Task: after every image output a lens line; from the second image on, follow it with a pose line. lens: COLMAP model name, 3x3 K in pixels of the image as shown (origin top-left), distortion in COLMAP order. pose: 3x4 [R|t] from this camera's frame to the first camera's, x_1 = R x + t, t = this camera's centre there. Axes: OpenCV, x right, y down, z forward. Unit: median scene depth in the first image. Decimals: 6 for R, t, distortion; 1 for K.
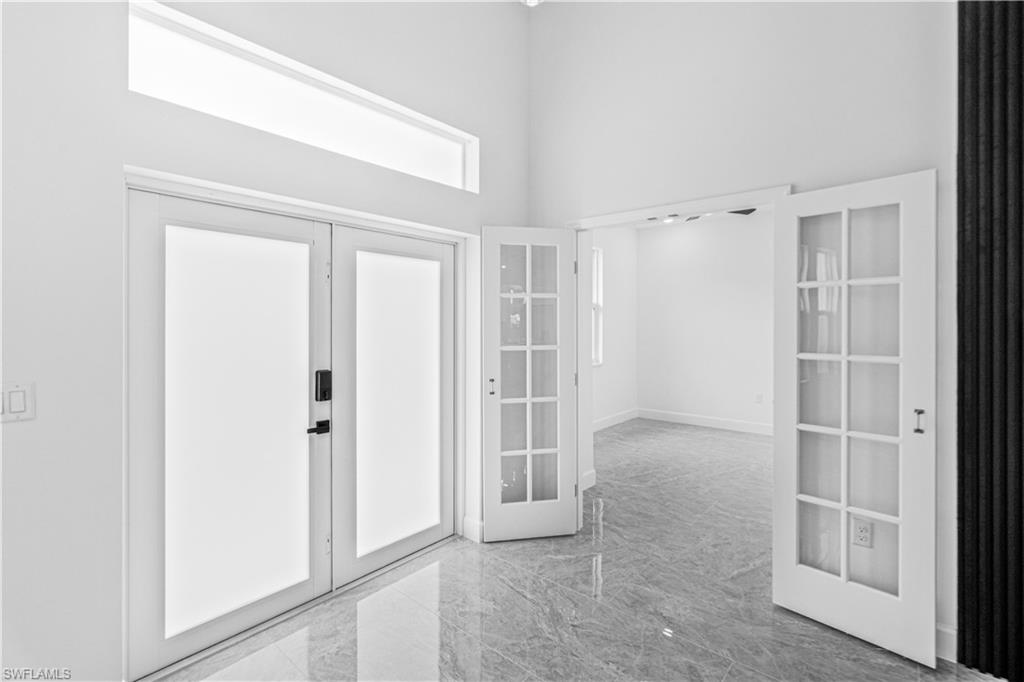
lens RADIAL K [[464.0, 0, 531.9], [0, 464.0, 326.3], [0, 0, 1]] dist [-0.006355, 0.001611]
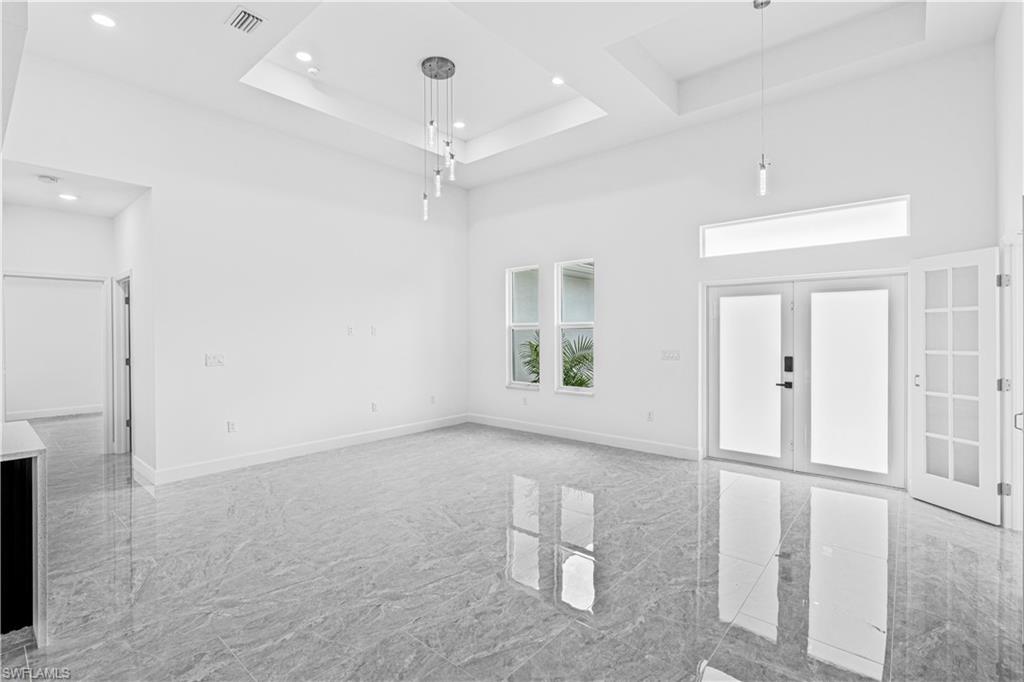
lens RADIAL K [[464.0, 0, 496.3], [0, 464.0, 335.8], [0, 0, 1]] dist [-0.006355, 0.001611]
pose [[-0.028210, 0.007961, -0.999570, 1.493804], [0.000419, 0.999968, 0.007952, -0.009912], [0.999602, -0.000194, -0.028213, -0.187430]]
